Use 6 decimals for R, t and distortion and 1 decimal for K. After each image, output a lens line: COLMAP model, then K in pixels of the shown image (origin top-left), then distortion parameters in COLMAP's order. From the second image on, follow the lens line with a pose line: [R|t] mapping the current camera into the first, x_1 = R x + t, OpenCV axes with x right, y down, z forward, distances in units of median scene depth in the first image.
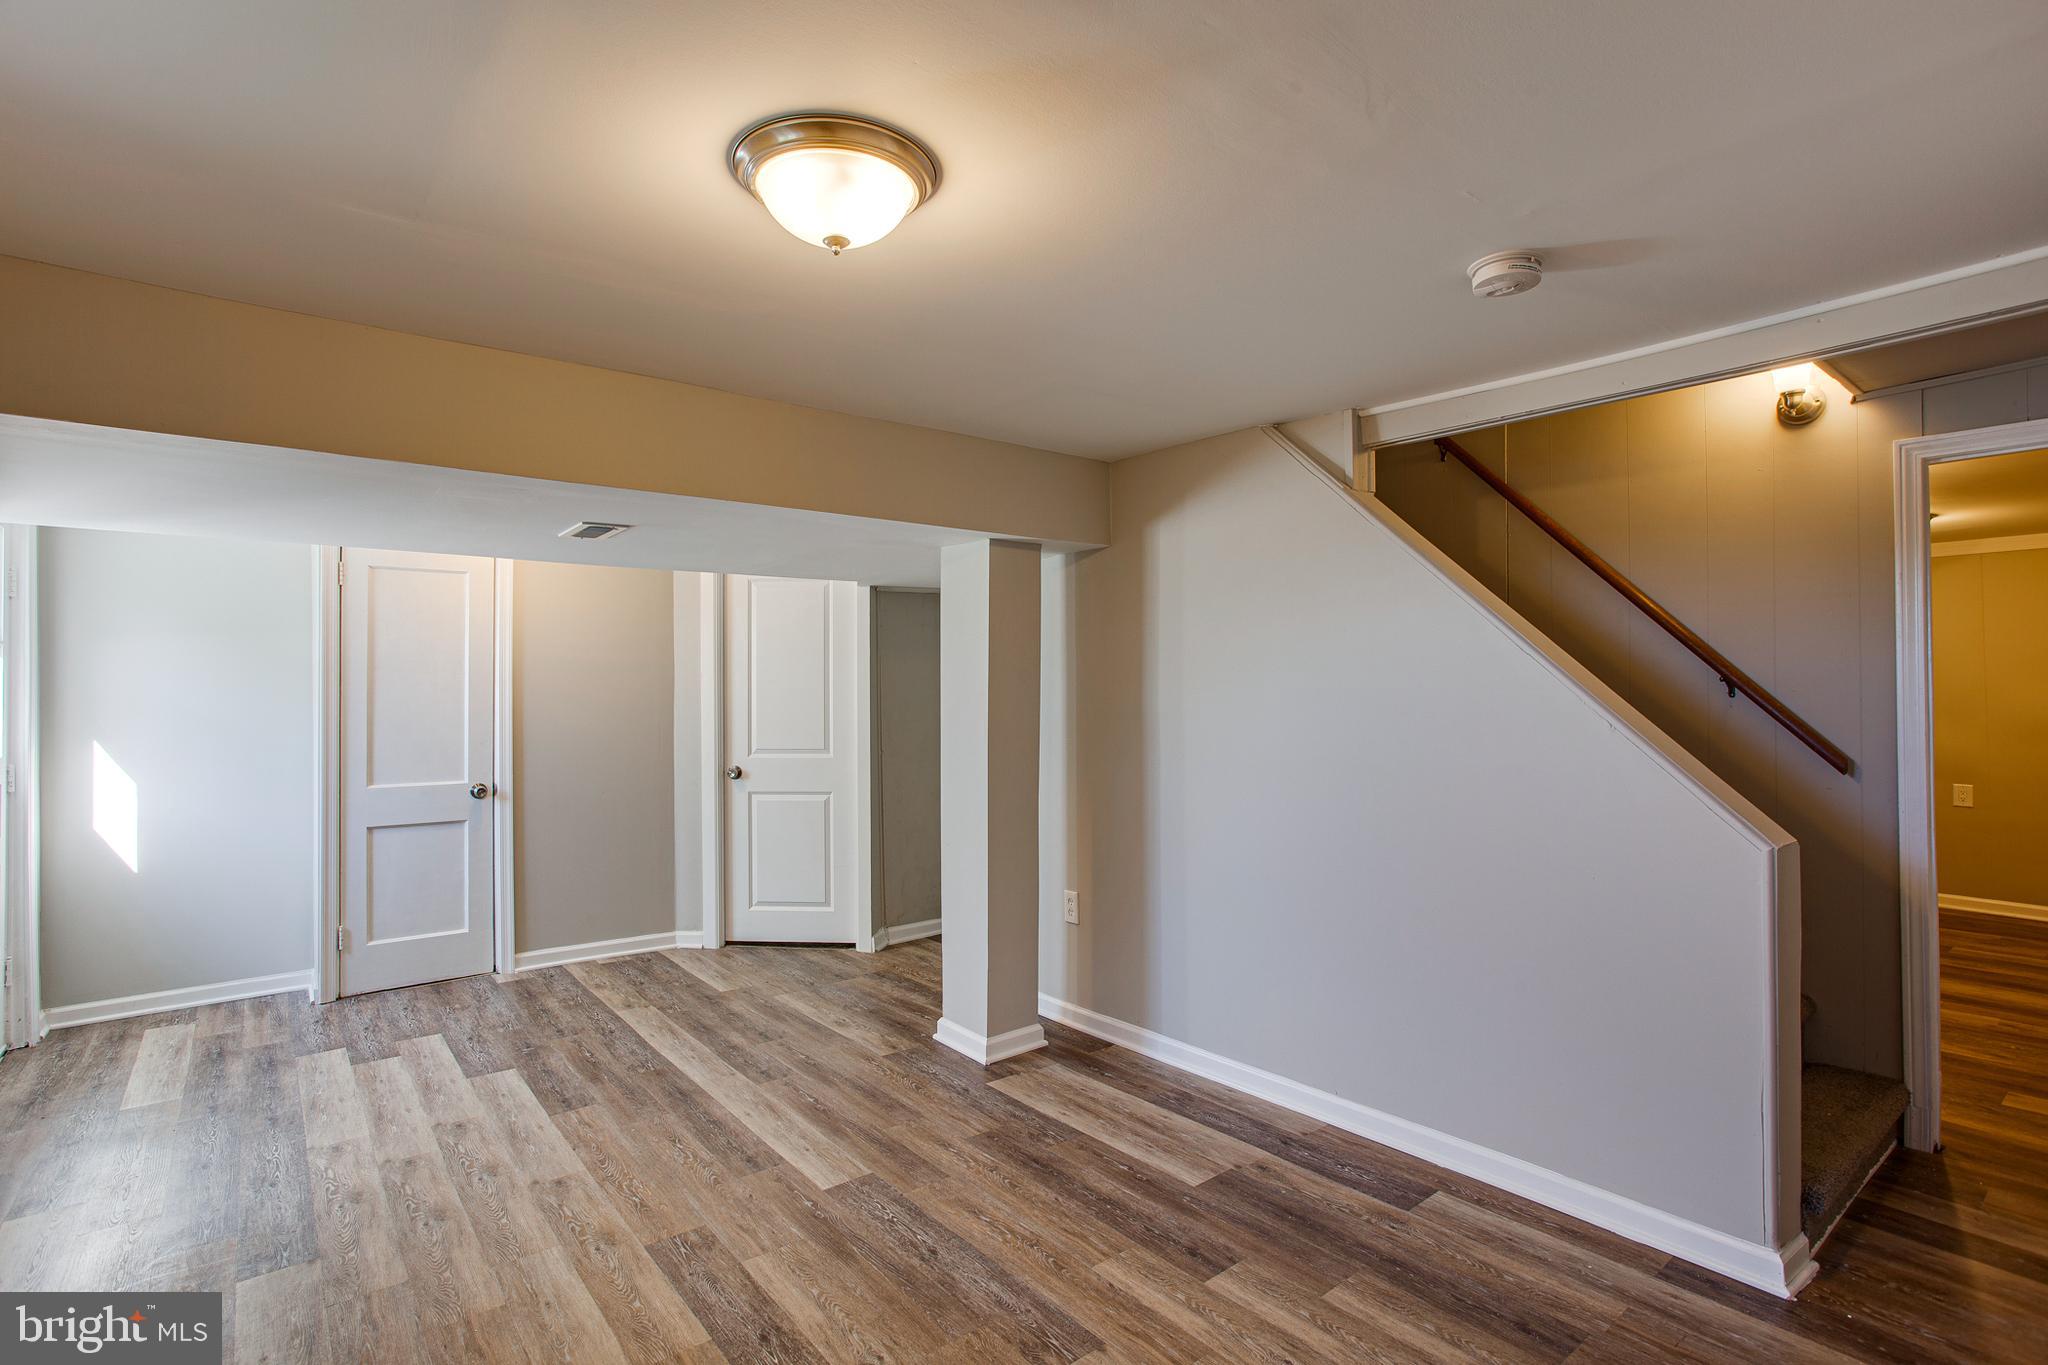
lens RADIAL K [[981.7, 0, 1017.6], [0, 981.7, 676.3], [0, 0, 1]] dist [-0.060912, 0.026092]
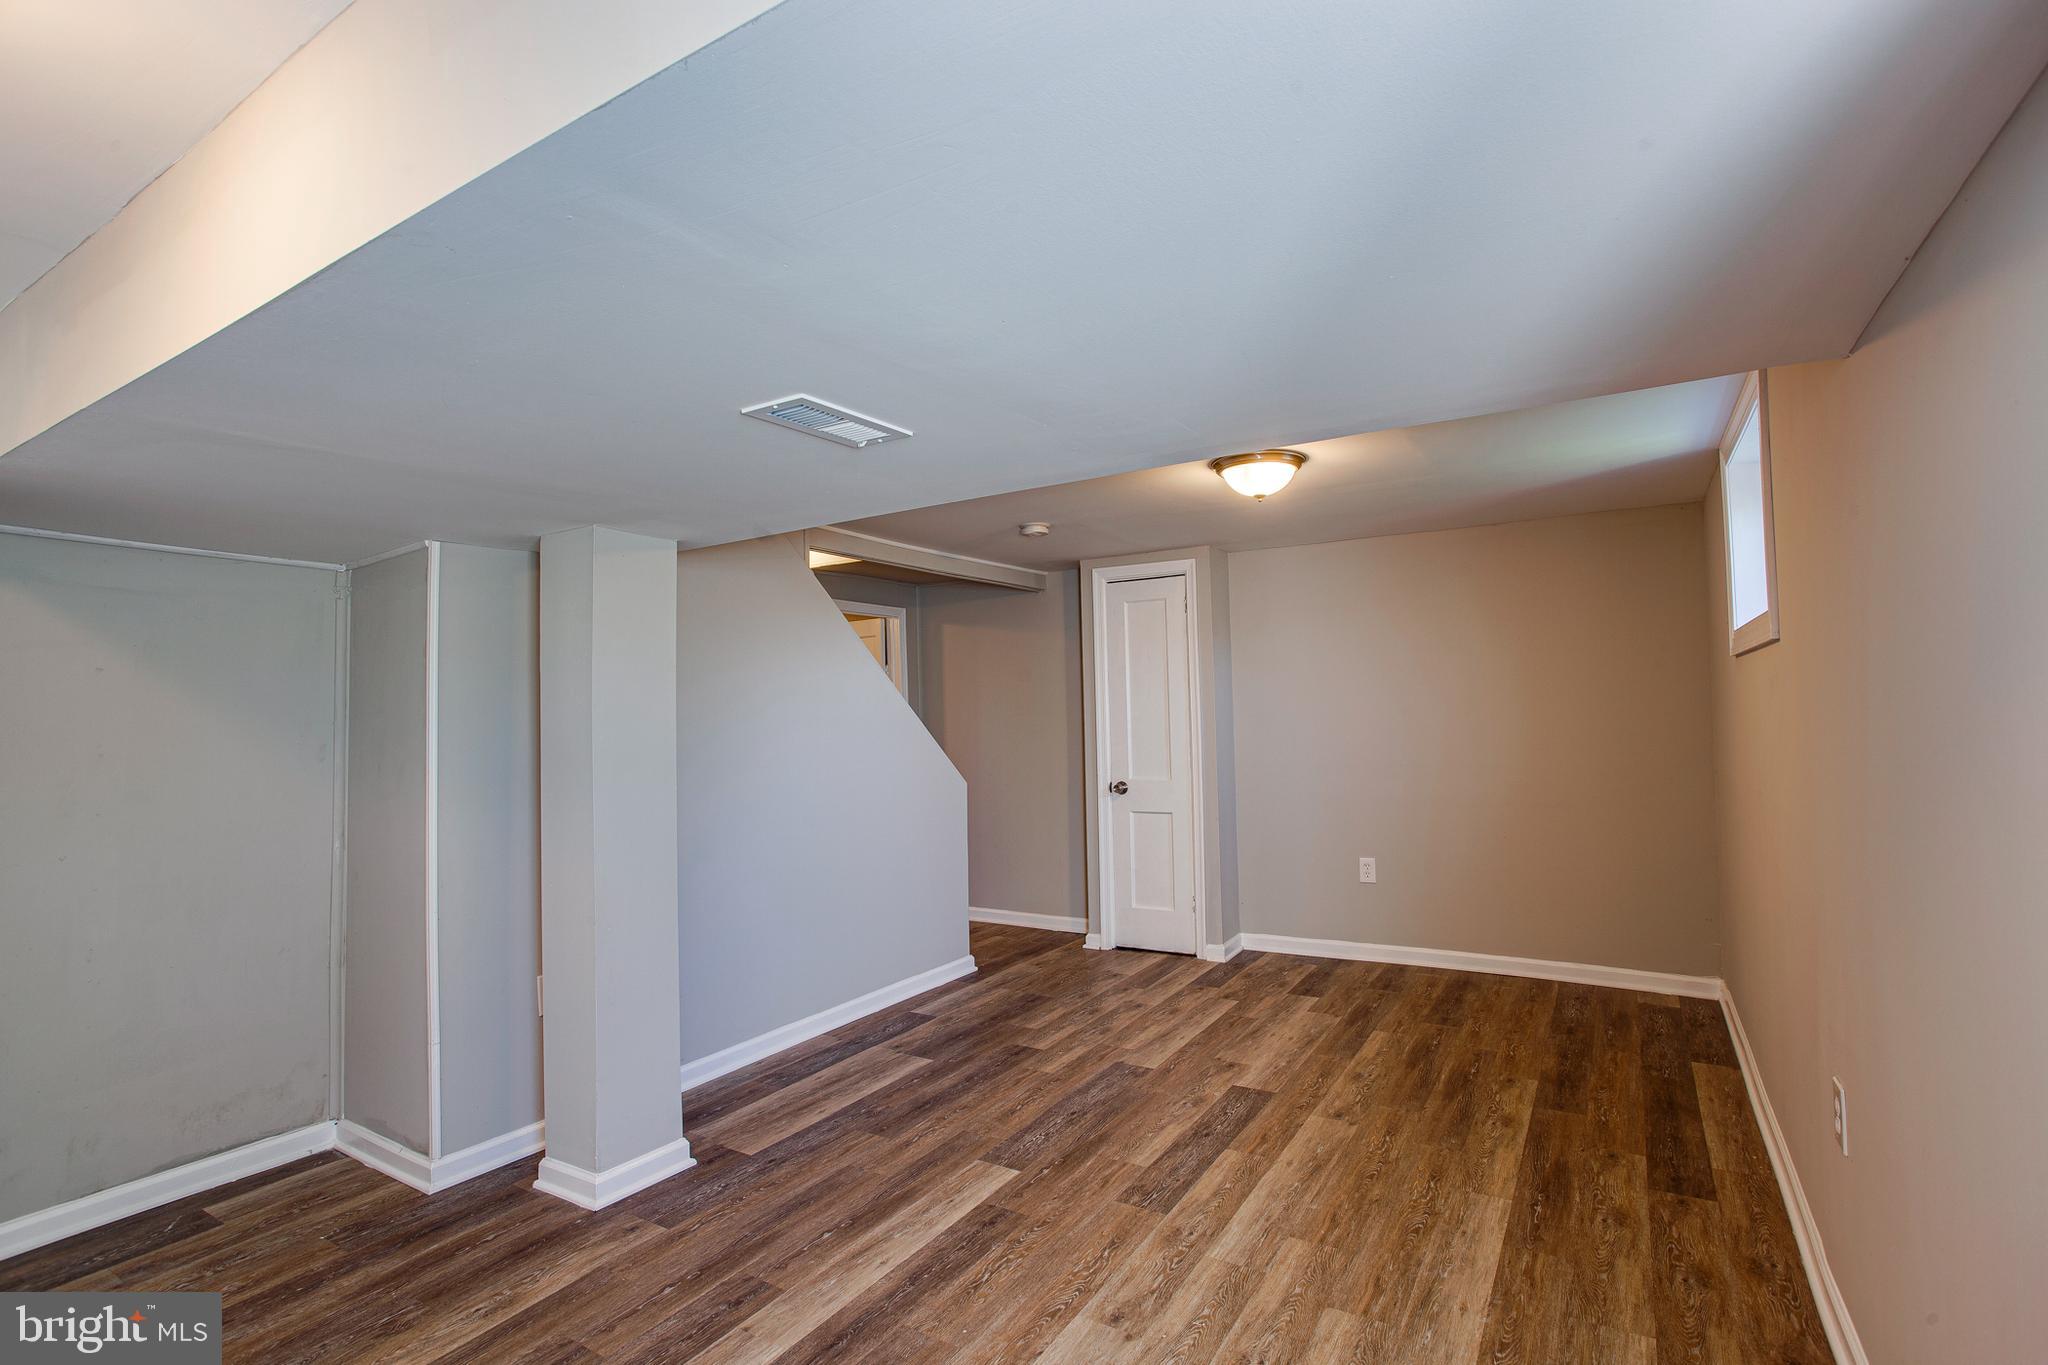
lens RADIAL K [[981.7, 0, 1017.6], [0, 981.7, 676.3], [0, 0, 1]] dist [-0.060912, 0.026092]
pose [[-0.327957, 0.048657, 0.943439, -1.260527], [0.012931, 0.998810, -0.047017, 0.027859], [-0.944604, -0.003220, -0.328196, 1.369468]]
